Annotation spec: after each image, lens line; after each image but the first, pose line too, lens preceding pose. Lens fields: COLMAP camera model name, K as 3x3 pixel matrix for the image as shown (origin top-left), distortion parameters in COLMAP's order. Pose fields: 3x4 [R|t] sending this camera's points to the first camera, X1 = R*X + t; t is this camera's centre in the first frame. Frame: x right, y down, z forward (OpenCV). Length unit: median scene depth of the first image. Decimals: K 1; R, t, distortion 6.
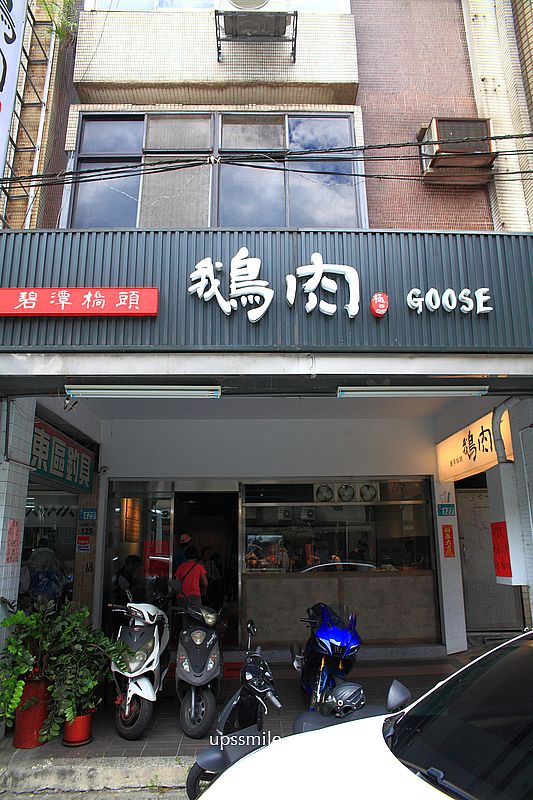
lens RADIAL K [[686.6, 0, 266.5], [0, 686.6, 400.0], [0, 0, 1]] dist [-0.131535, 0.003866]
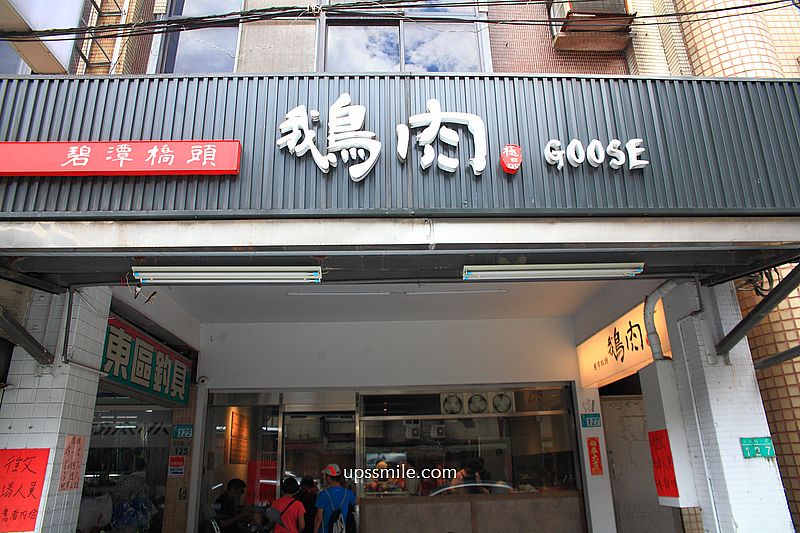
lens RADIAL K [[632.1, 0, 414.6], [0, 632.1, 265.2], [0, 0, 1]] dist [-0.127583, 0.089653]
pose [[0.999724, -0.012940, 0.019584, 0.030923], [0.014927, 0.994365, -0.104954, 0.059744], [-0.018116, 0.105217, 0.994284, 0.246850]]
